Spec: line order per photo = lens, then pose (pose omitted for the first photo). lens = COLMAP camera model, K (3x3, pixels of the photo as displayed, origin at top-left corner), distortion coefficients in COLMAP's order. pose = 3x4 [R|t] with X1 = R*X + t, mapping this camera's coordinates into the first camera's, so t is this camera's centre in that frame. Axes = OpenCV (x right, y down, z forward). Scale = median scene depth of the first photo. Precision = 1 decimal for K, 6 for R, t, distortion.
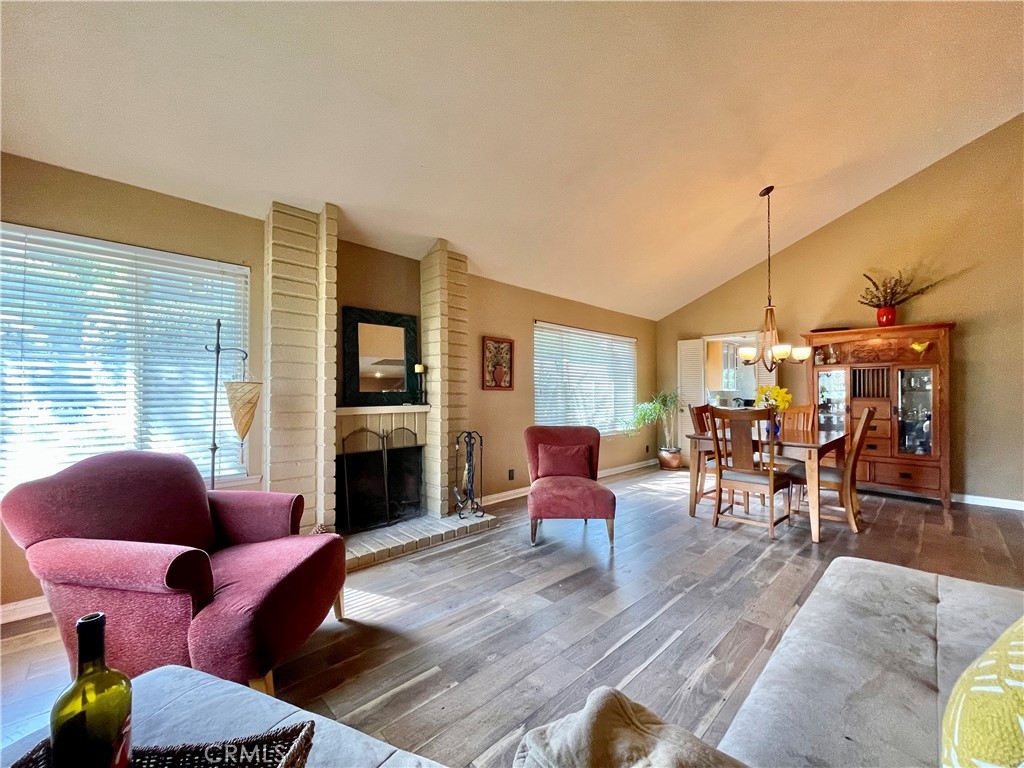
lens RADIAL K [[412.5, 0, 515.5], [0, 412.5, 389.6], [0, 0, 1]] dist [0.007215, 0.000361]
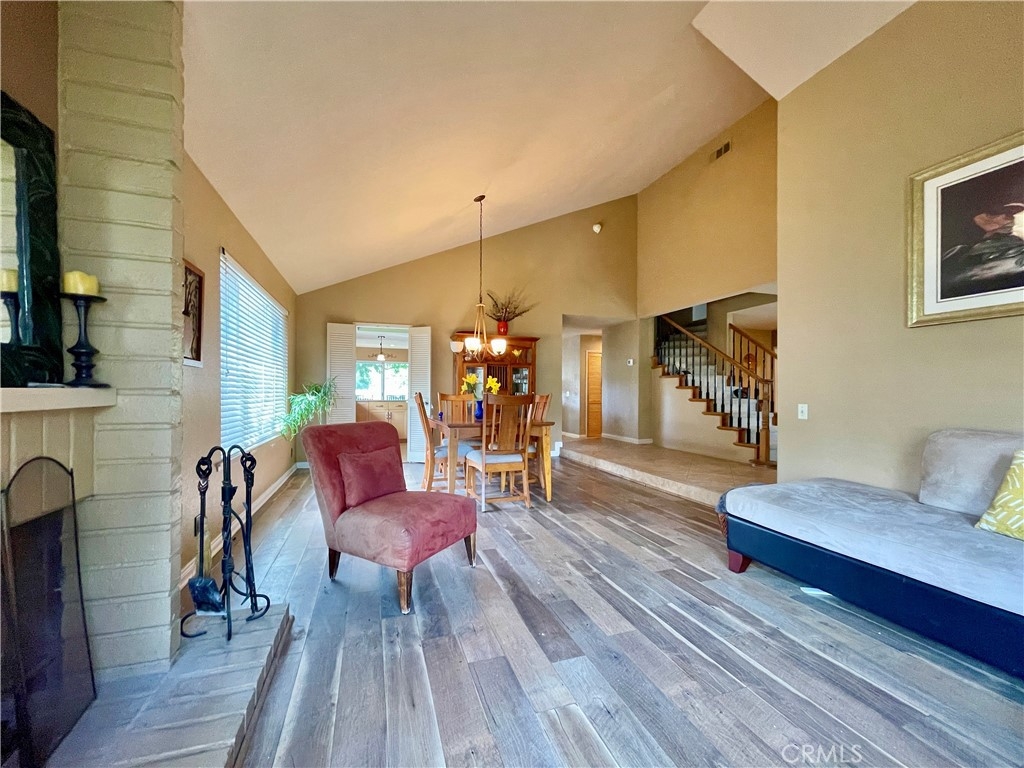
lens RADIAL K [[412.5, 0, 511.9], [0, 412.5, 386.3], [0, 0, 1]] dist [0.007215, 0.000361]
pose [[0.441188, 0.016017, 0.897272, -0.423561], [-0.011280, 0.999861, -0.012302, 0.040959], [-0.897344, -0.004694, 0.441307, 0.552244]]
